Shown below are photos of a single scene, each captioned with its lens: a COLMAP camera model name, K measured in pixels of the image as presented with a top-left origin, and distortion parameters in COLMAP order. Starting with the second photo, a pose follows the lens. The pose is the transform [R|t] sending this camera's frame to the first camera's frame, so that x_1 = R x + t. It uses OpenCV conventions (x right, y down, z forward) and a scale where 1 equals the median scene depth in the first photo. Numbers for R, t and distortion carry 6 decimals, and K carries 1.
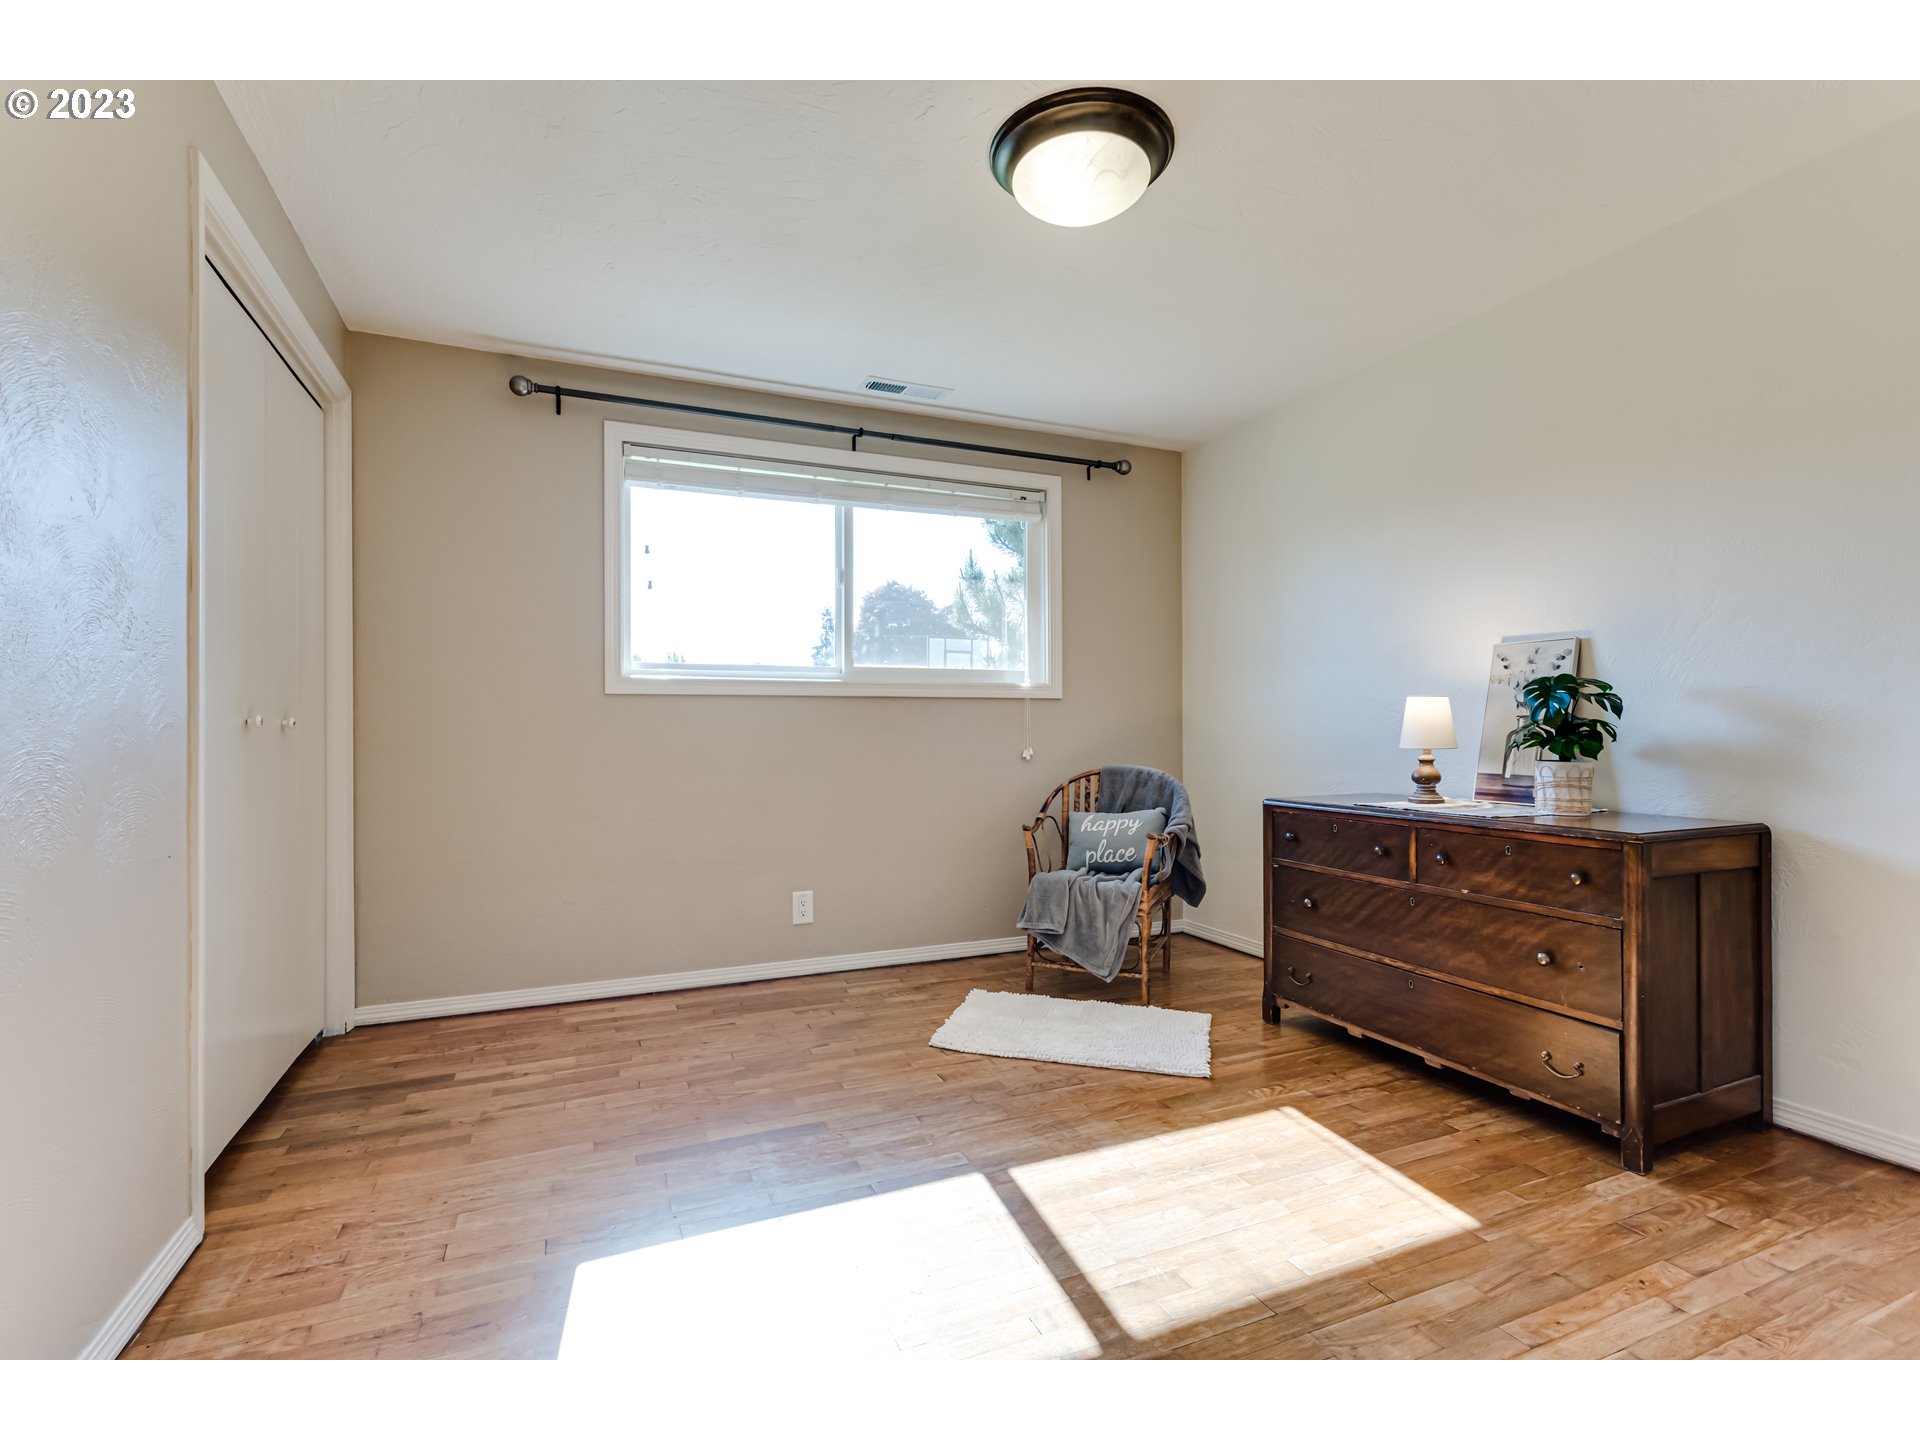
lens RADIAL K [[890.0, 0, 941.9], [0, 890.0, 711.7], [0, 0, 1]] dist [-0.000384, 0.000535]
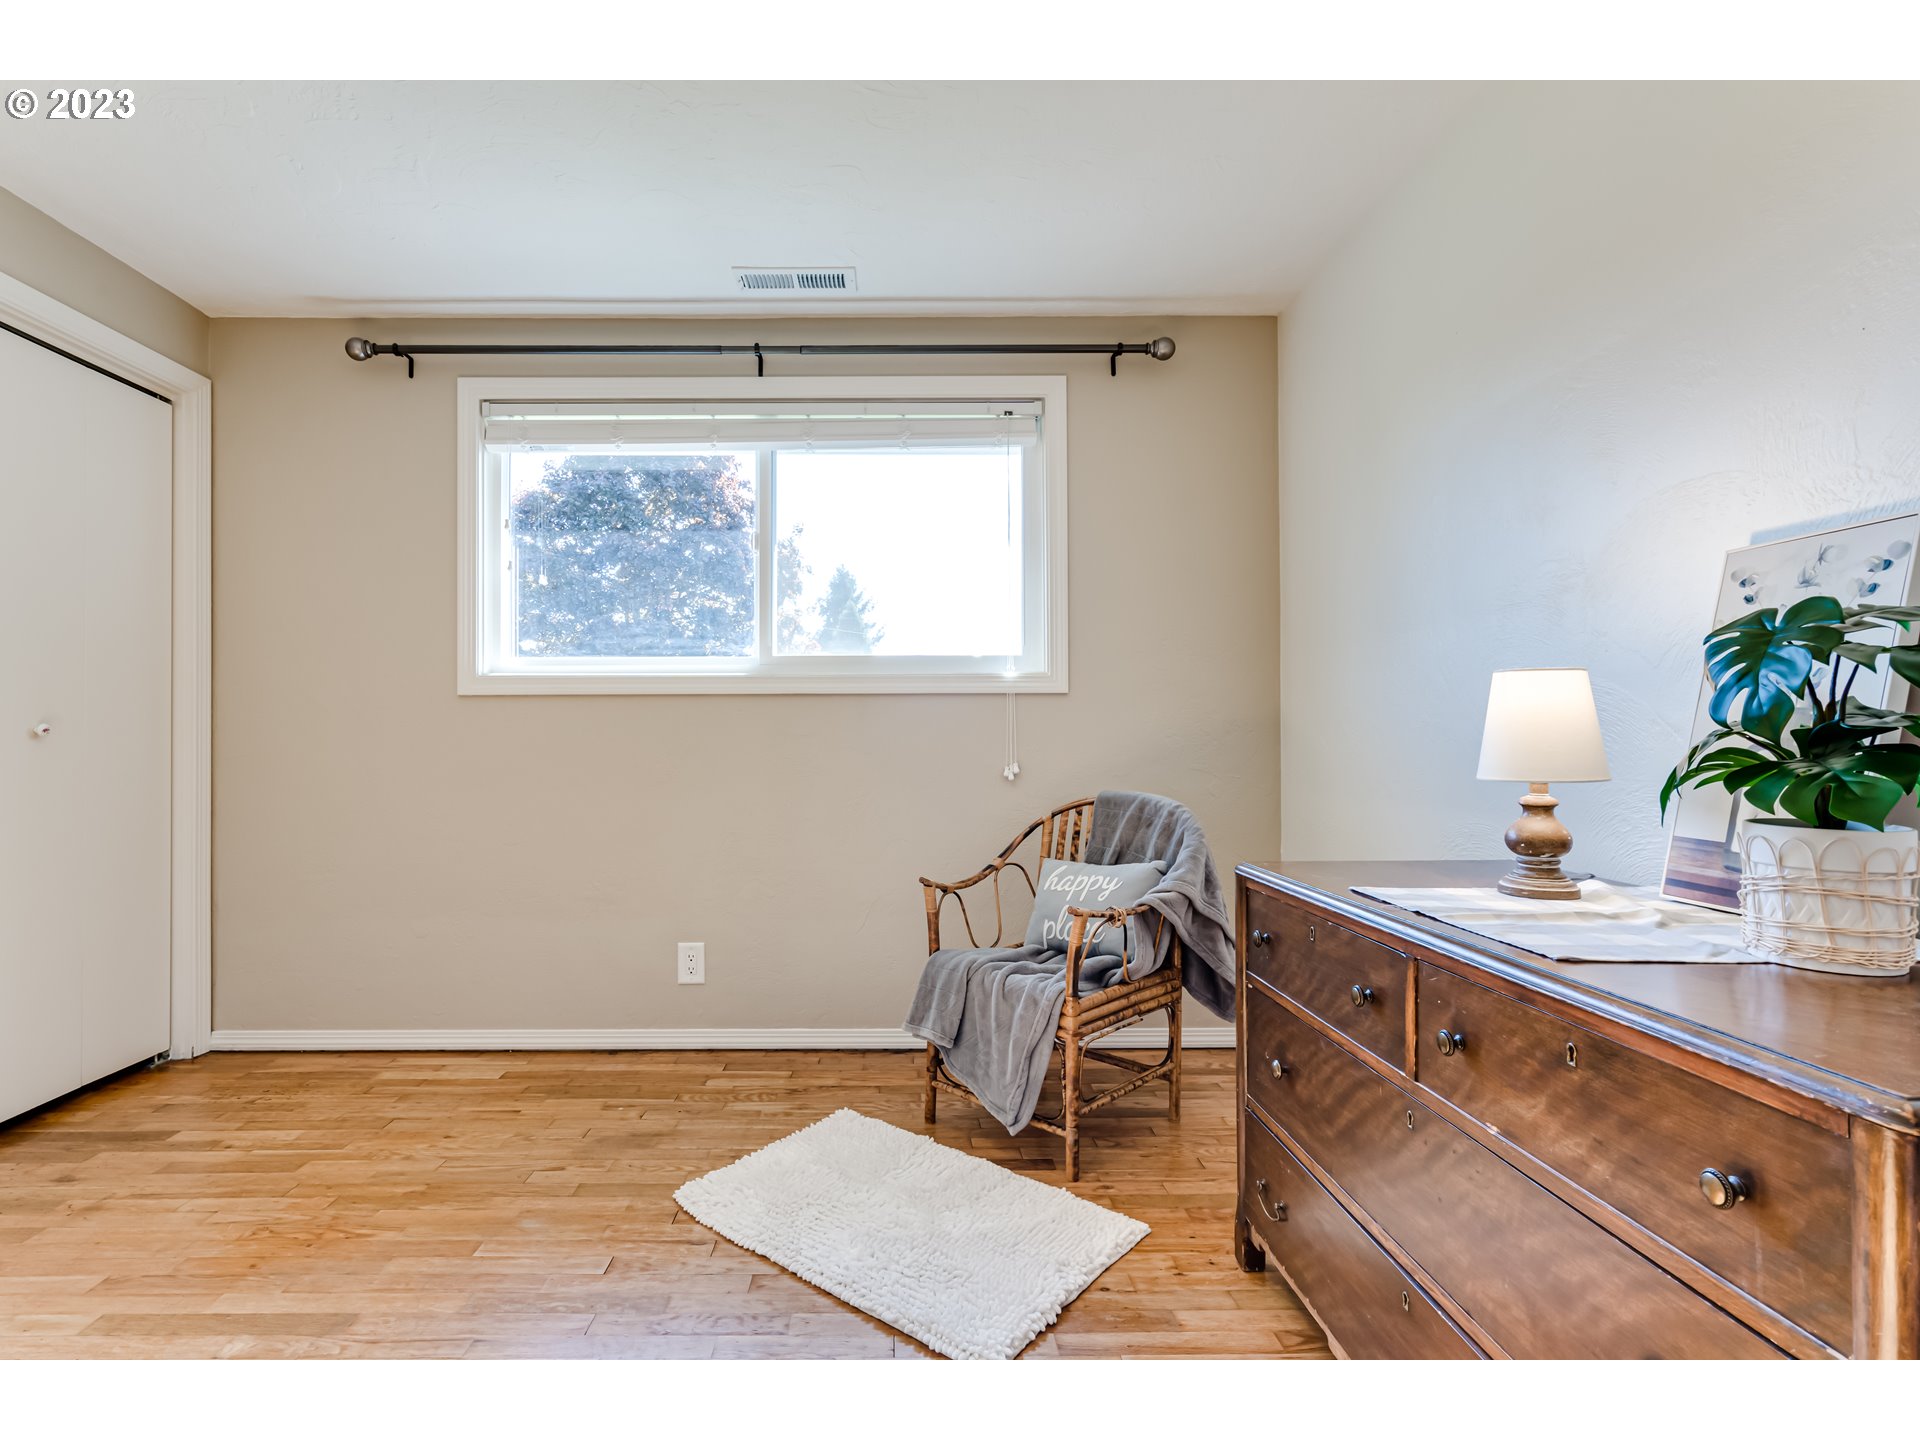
lens RADIAL K [[890.0, 0, 954.4], [0, 890.0, 719.5], [0, 0, 1]] dist [-0.000384, 0.000535]
pose [[0.921368, -0.005786, -0.388649, 0.399792], [0.006796, 0.999976, 0.001224, 0.005345], [0.388632, -0.003769, 0.921385, 0.397880]]
